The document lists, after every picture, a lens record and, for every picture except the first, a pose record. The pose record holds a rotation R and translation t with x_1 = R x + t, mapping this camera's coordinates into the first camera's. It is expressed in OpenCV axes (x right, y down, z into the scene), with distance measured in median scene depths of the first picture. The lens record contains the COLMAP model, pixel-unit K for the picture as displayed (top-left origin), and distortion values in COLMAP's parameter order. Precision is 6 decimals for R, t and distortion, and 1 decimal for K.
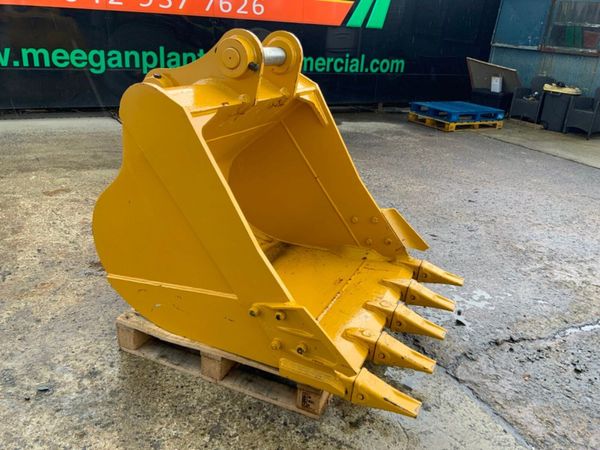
lens RADIAL K [[501.2, 0, 297.4], [0, 501.2, 223.8], [0, 0, 1]] dist [0.030956, -0.068842]
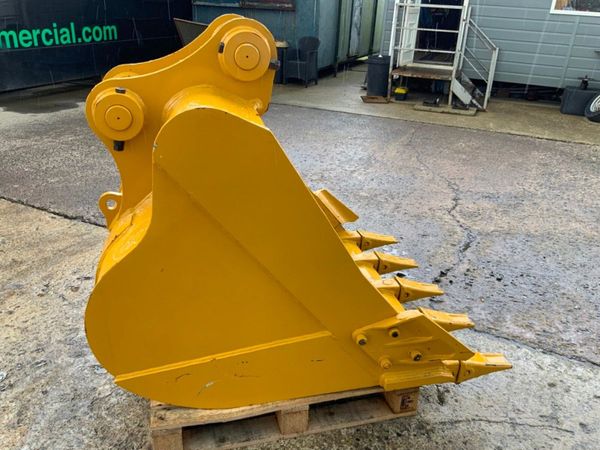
lens RADIAL K [[501.2, 0, 298.1], [0, 501.2, 226.6], [0, 0, 1]] dist [0.030956, -0.068842]
pose [[0.787352, -0.285679, 0.546319, -0.137018], [0.240107, 0.958282, 0.155060, -0.041824], [-0.567825, 0.009088, 0.823099, 0.073061]]
